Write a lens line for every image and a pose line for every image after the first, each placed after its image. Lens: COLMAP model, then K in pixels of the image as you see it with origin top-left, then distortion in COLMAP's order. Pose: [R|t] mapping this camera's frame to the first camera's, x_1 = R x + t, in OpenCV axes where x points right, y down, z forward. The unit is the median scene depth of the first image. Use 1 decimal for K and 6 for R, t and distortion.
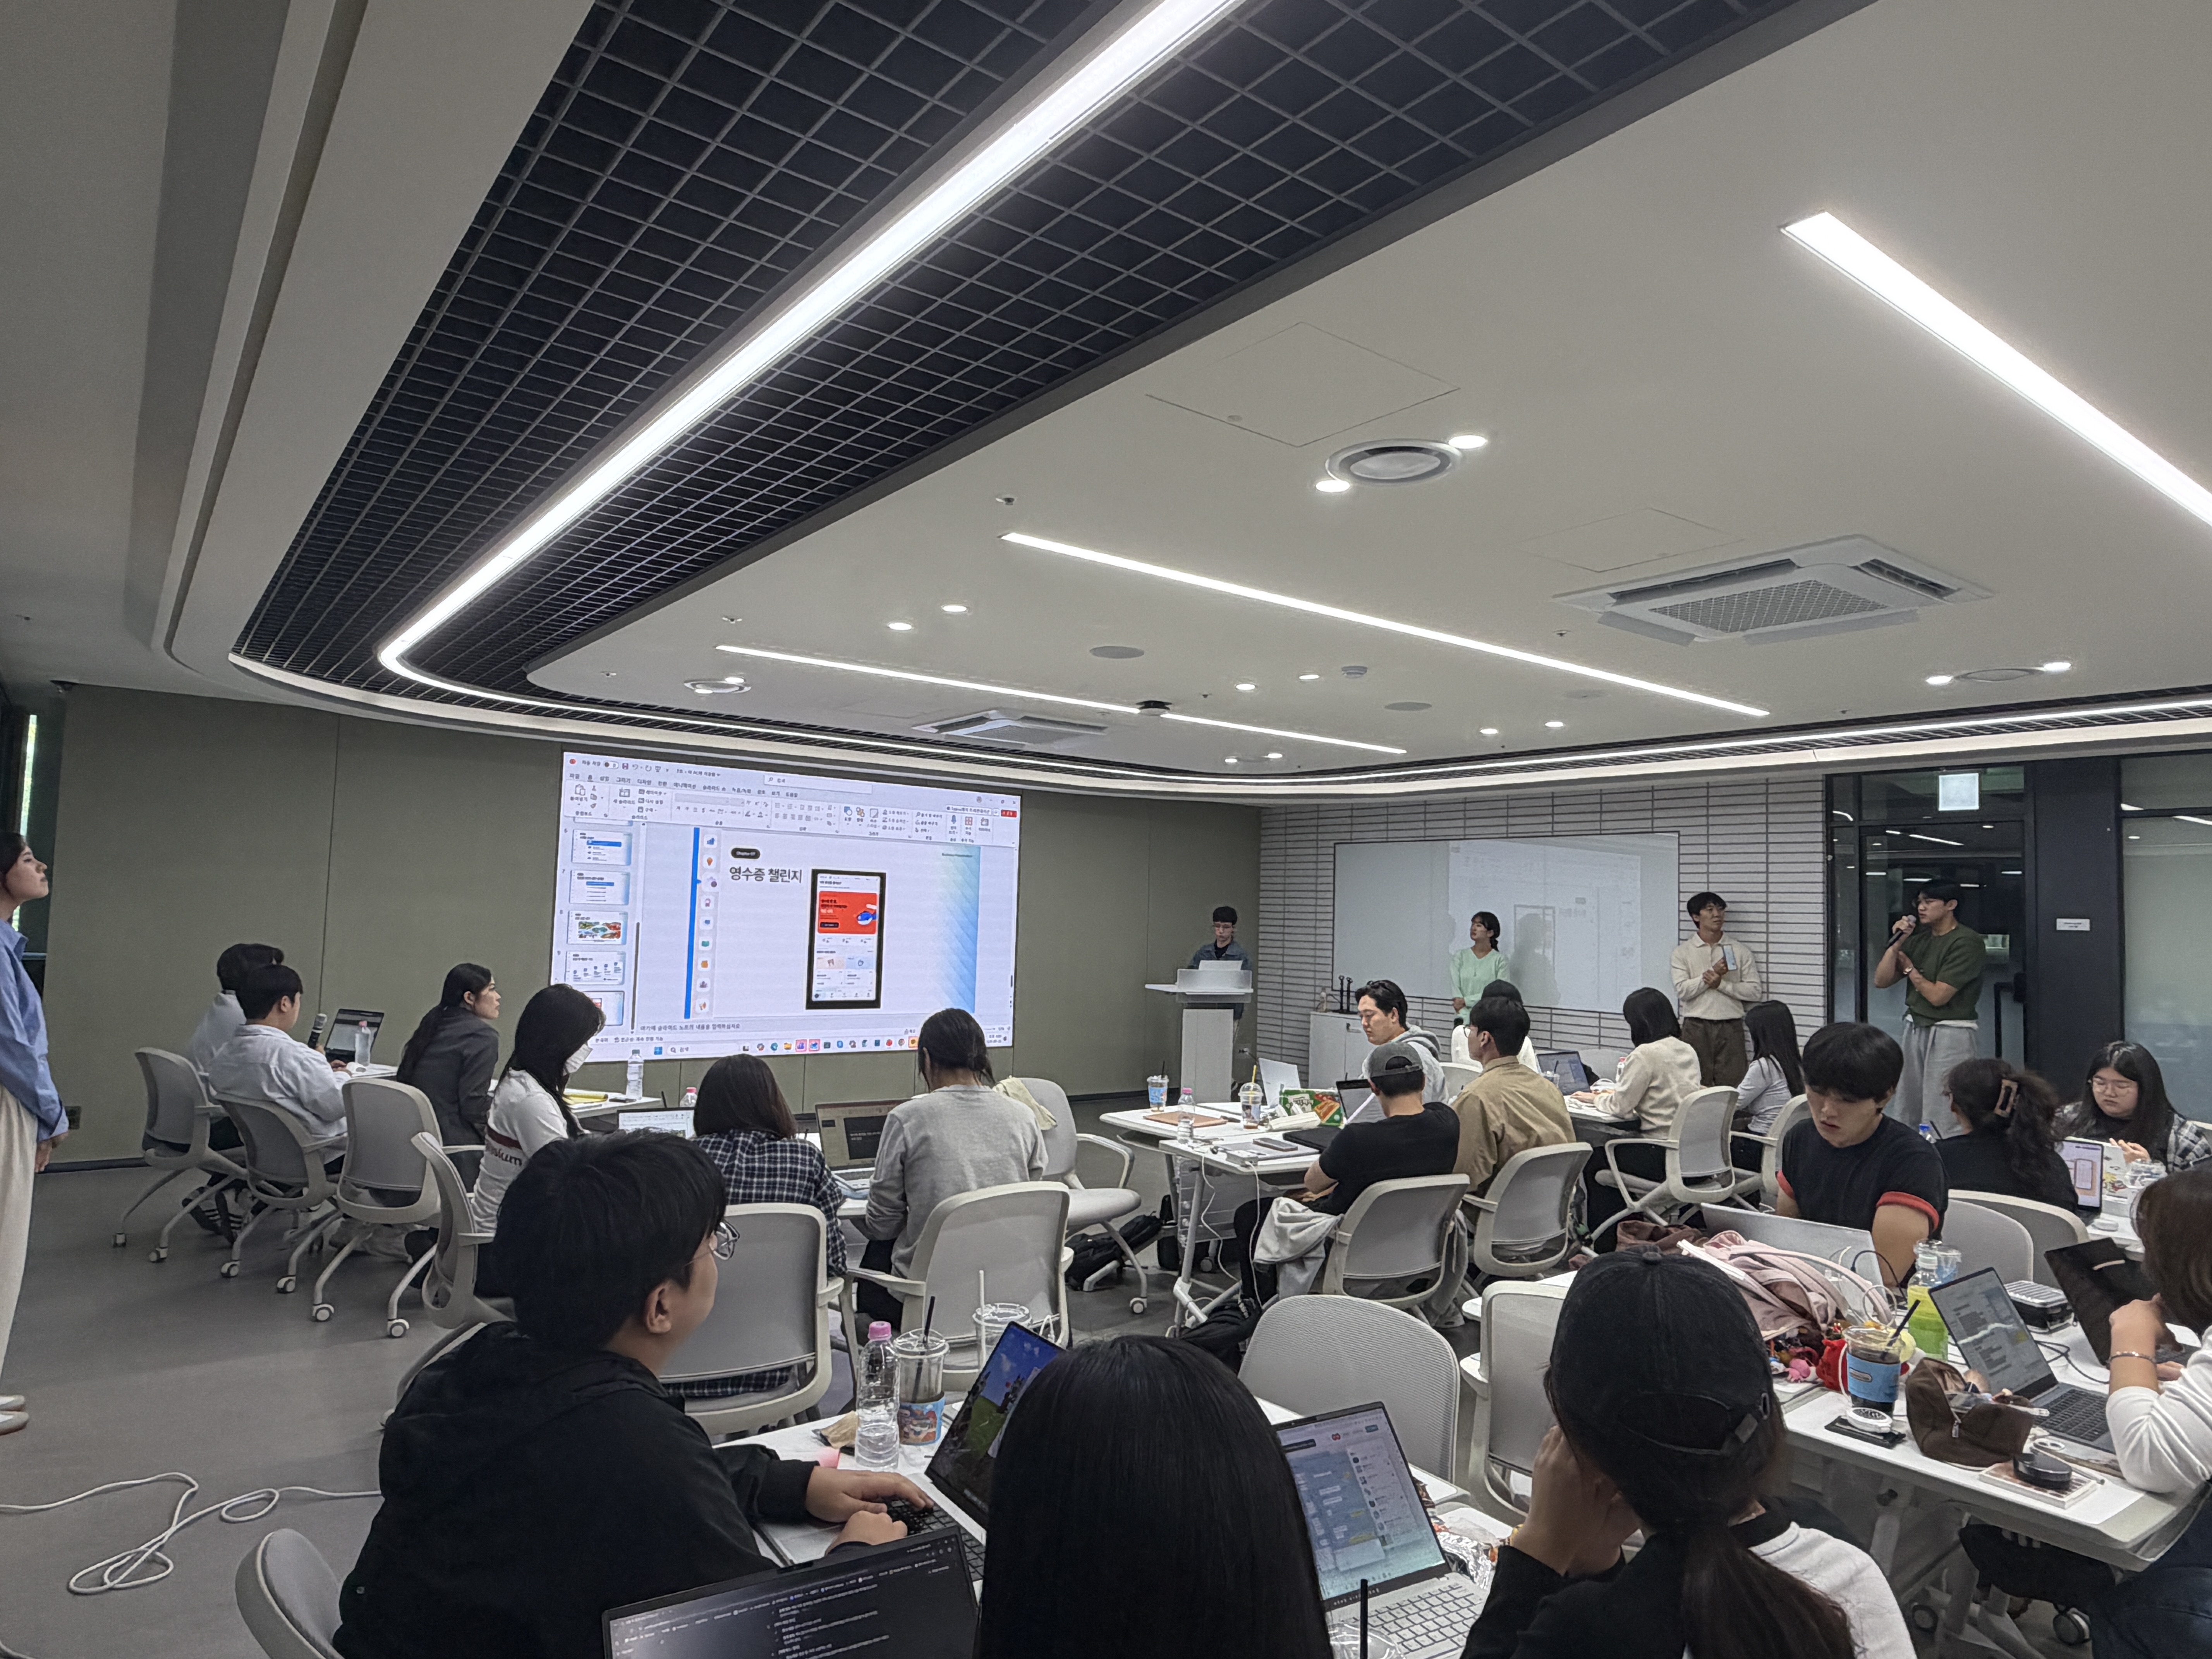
lens RADIAL K [[1333.2, 0, 1093.7], [0, 1333.2, 838.2], [0, 0, 1]] dist [-0.005604, -0.000651]
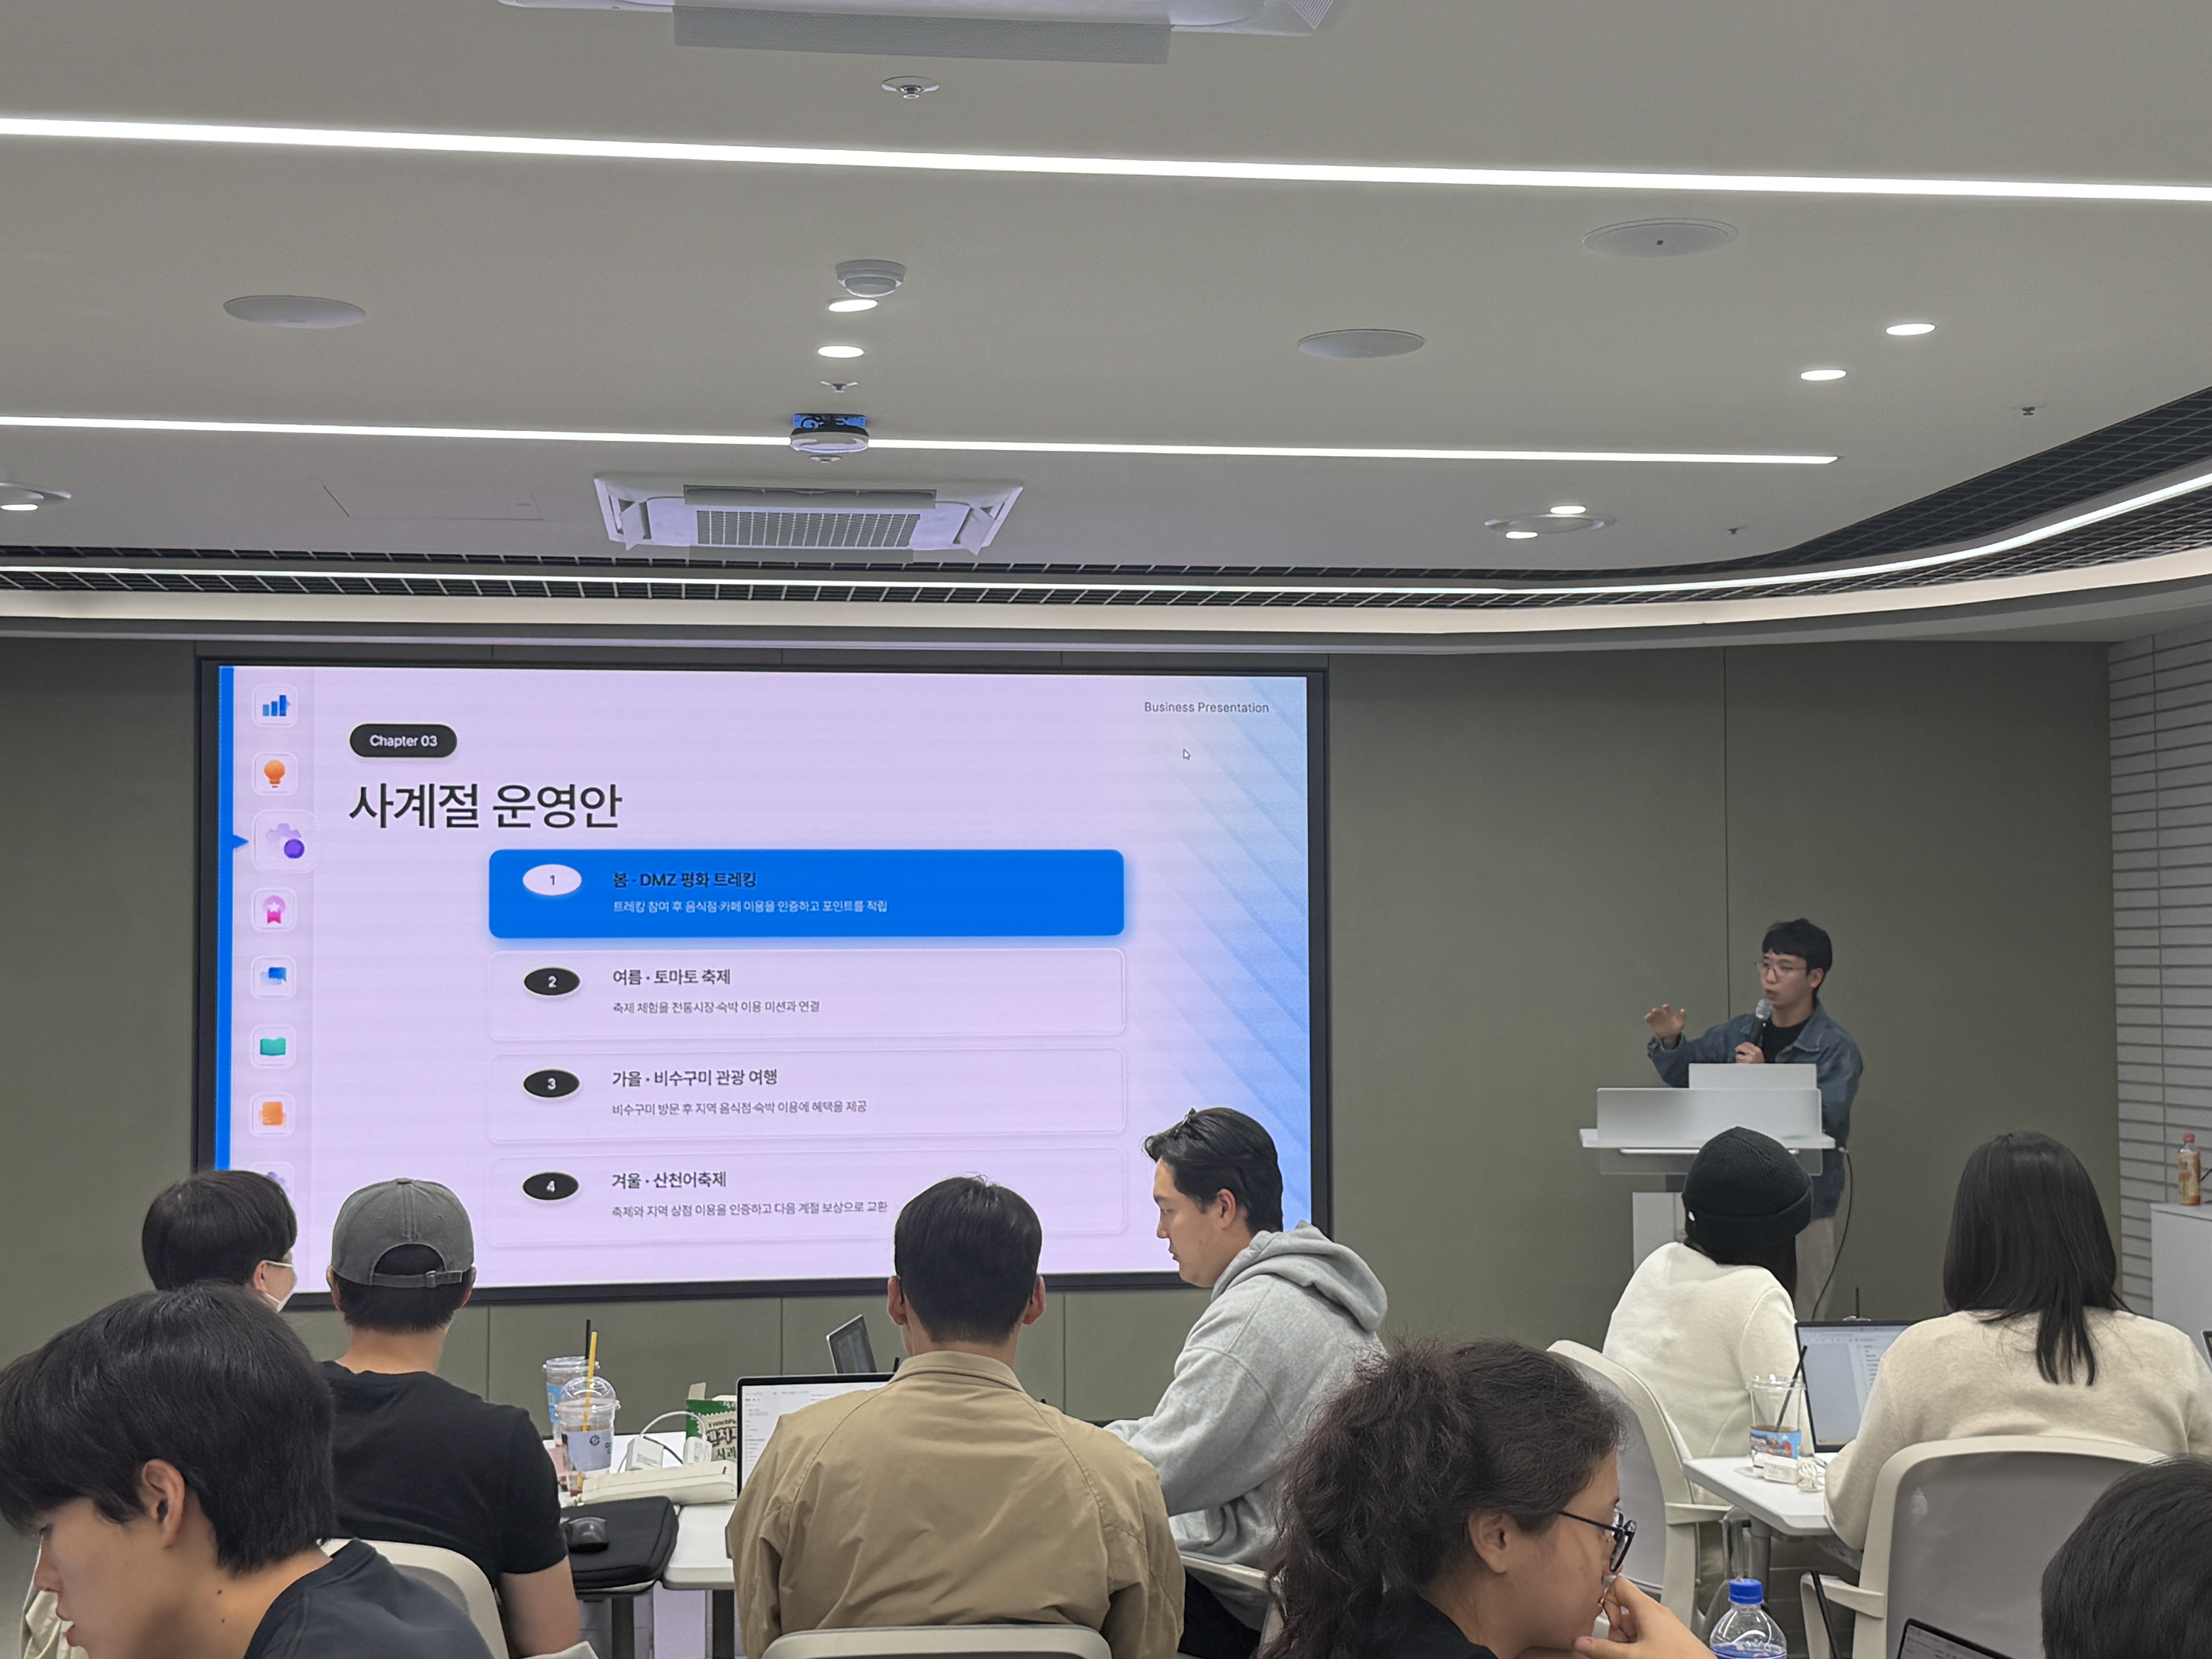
lens RADIAL K [[3087.8, 0, 1106.0], [0, 3087.8, 829.5], [0, 0, 1]] dist [0.147859, -0.039643]
pose [[0.870429, -0.058646, -0.488789, 0.466150], [0.062079, 0.998029, -0.009195, 0.028951], [0.488365, -0.022340, 0.872353, 0.187600]]
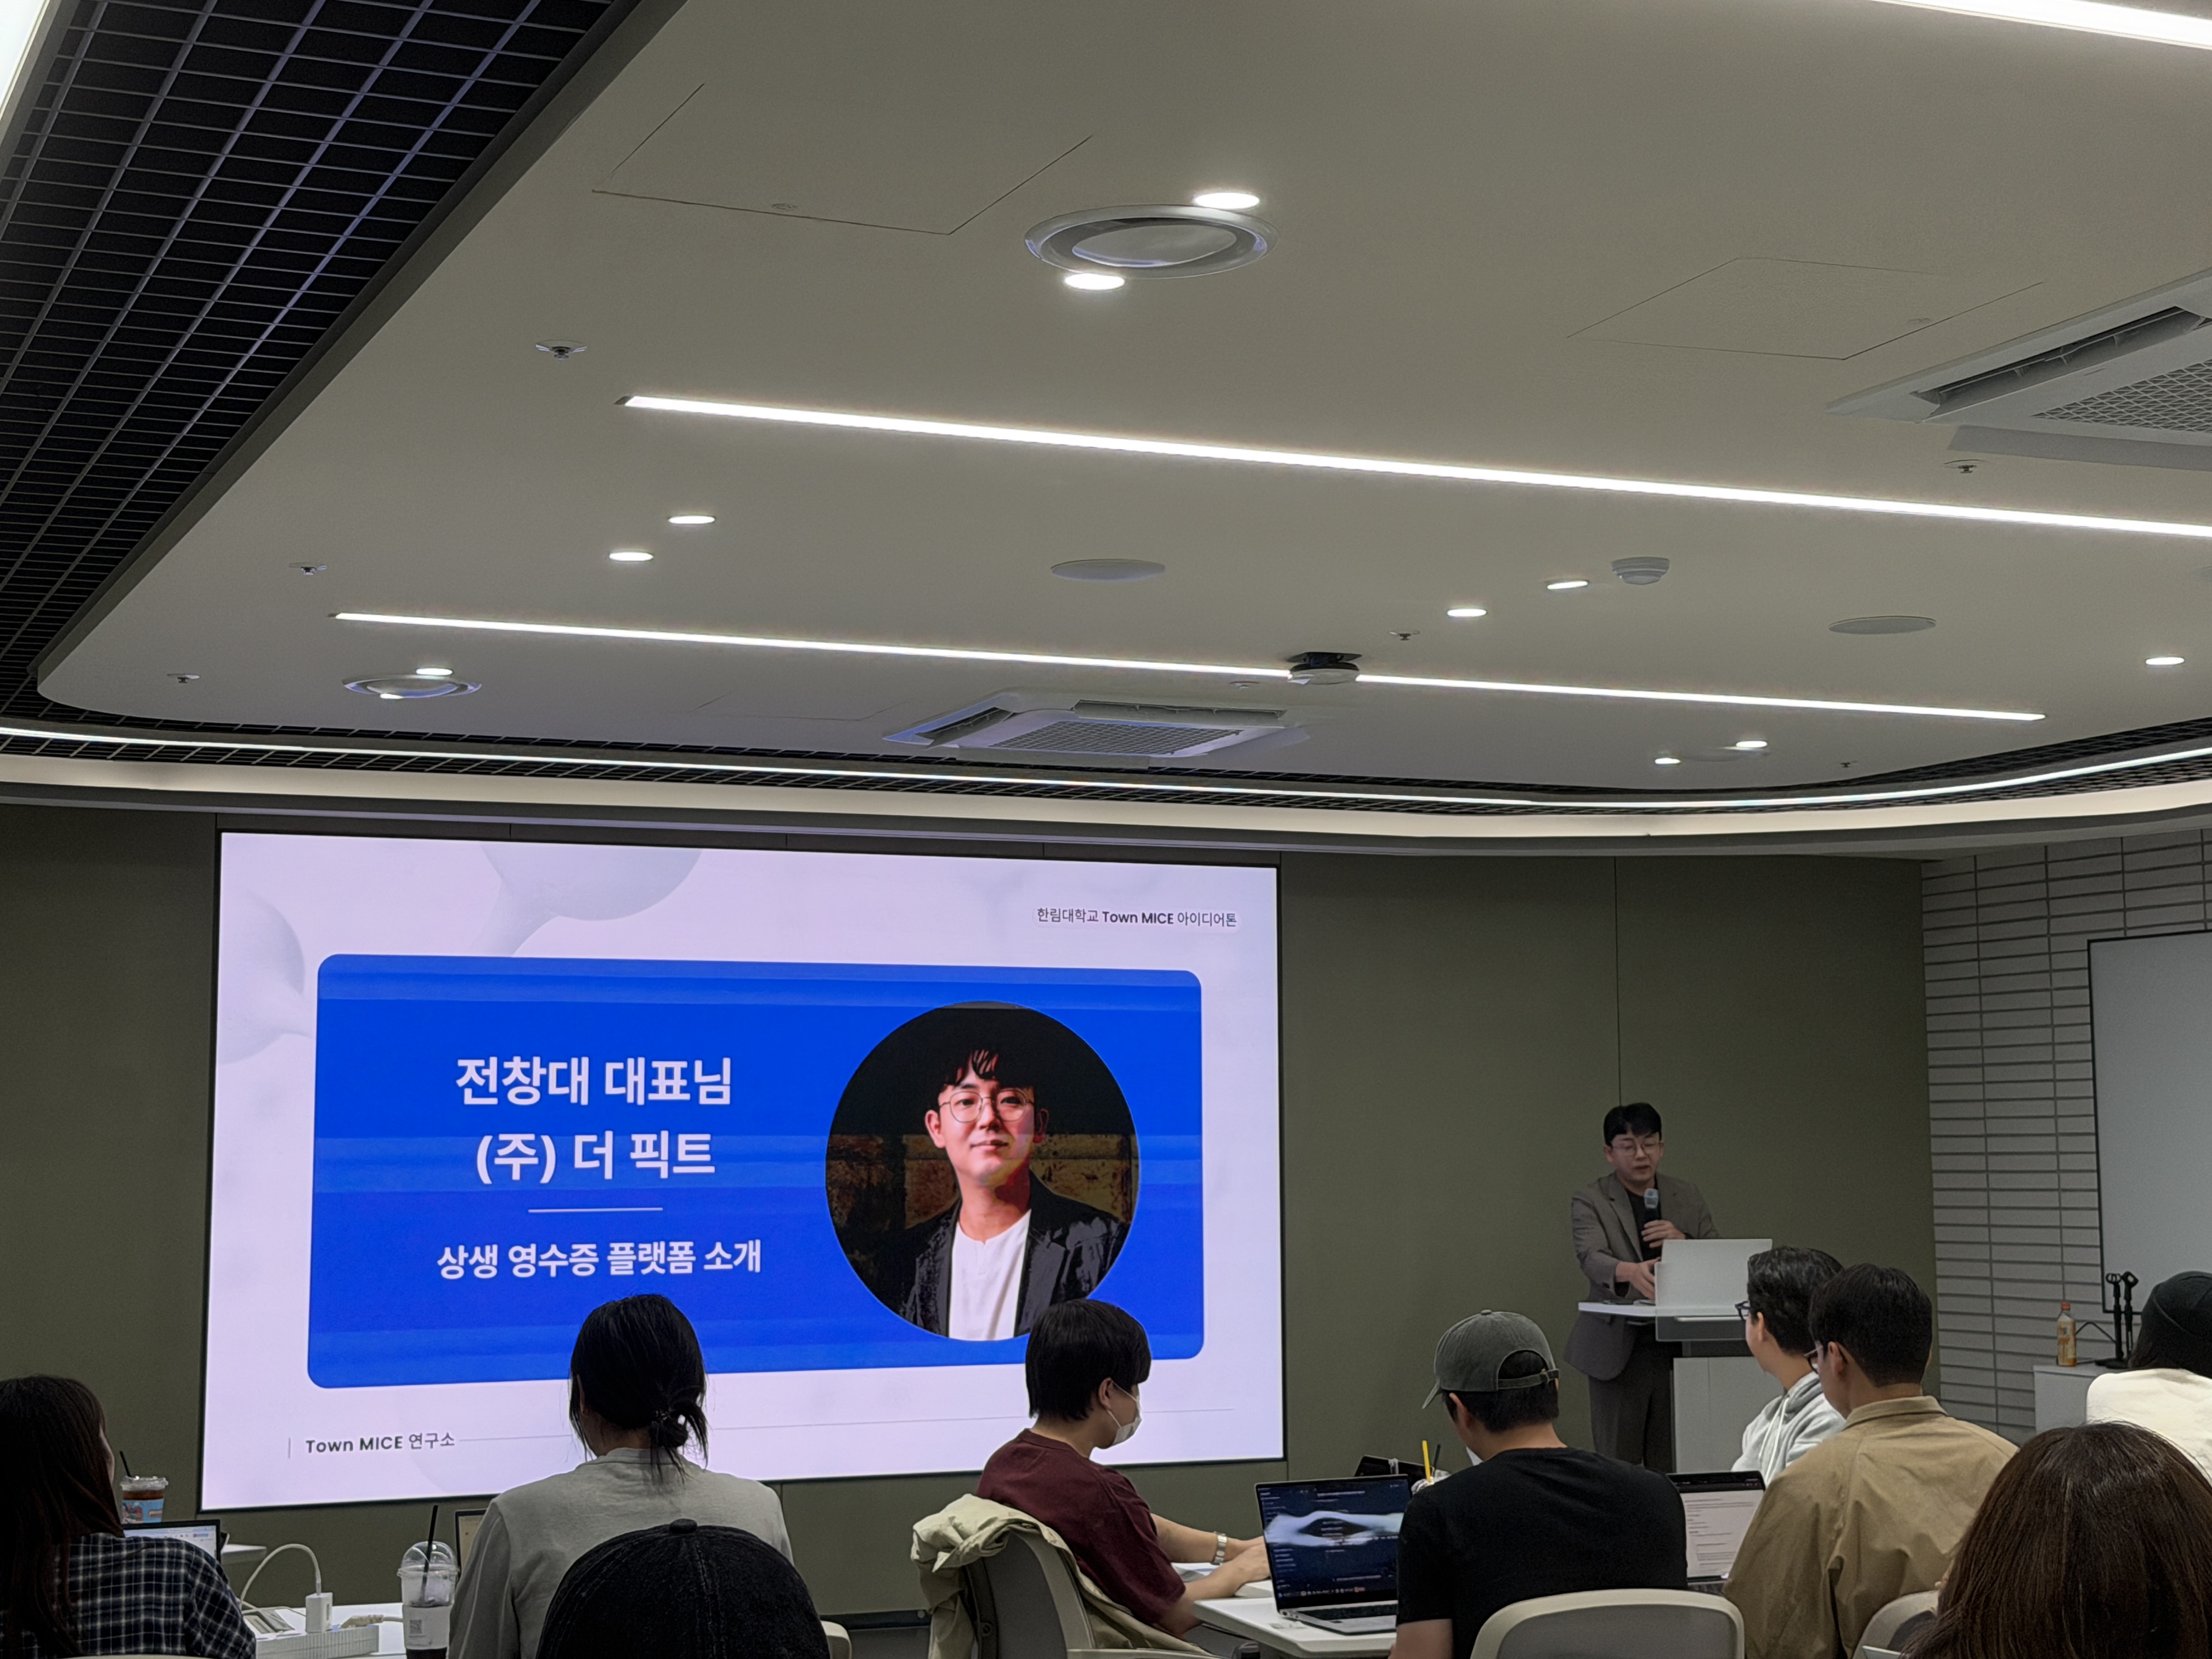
lens RADIAL K [[3488.8, 0, 1106.0], [0, 3488.8, 829.5], [0, 0, 1]] dist [0.162641, 0.061524]
pose [[0.972138, -0.058886, -0.226891, 0.197331], [0.049783, 0.997717, -0.045639, 0.006289], [0.229061, 0.033072, 0.972850, -0.138085]]
